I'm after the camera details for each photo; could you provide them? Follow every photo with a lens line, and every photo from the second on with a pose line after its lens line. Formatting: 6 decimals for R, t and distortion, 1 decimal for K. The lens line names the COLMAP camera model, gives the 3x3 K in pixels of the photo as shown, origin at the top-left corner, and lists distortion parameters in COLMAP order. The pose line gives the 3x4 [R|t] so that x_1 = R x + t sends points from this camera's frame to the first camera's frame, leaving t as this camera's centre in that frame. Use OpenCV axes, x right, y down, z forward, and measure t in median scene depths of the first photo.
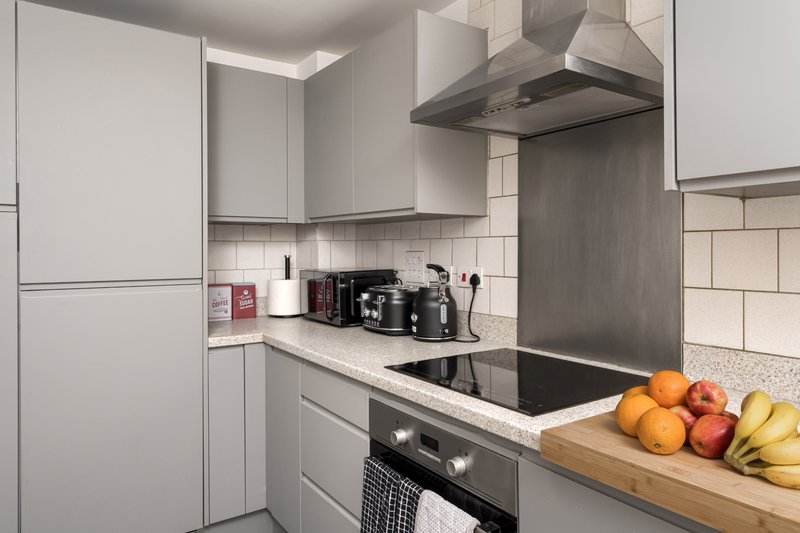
lens RADIAL K [[517.1, 0, 400.4], [0, 517.1, 260.5], [0, 0, 1]] dist [0.006139, 0.001711]
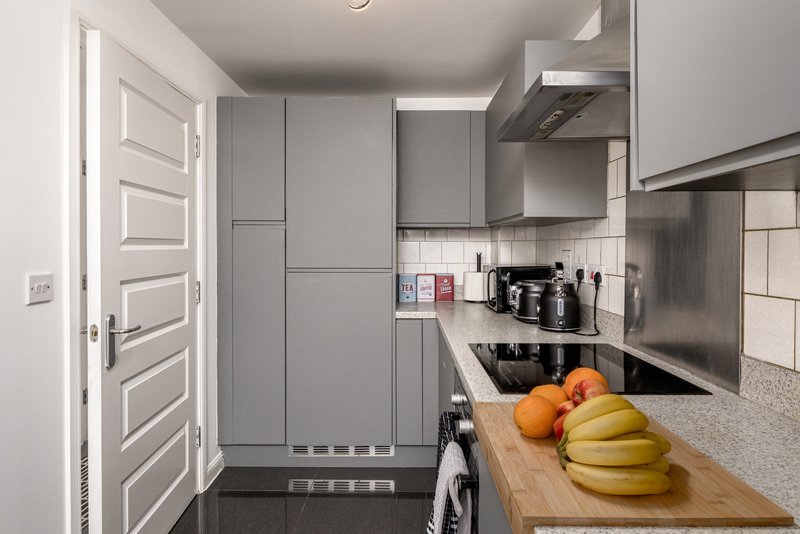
lens RADIAL K [[466.0, 0, 447.7], [0, 466.0, 253.8], [0, 0, 1]] dist [0.000421, -0.001573]
pose [[0.835635, 0.013426, -0.549121, 0.417206], [-0.017724, 0.999840, -0.002527, -0.003594], [0.548999, 0.011844, 0.835739, 0.035327]]
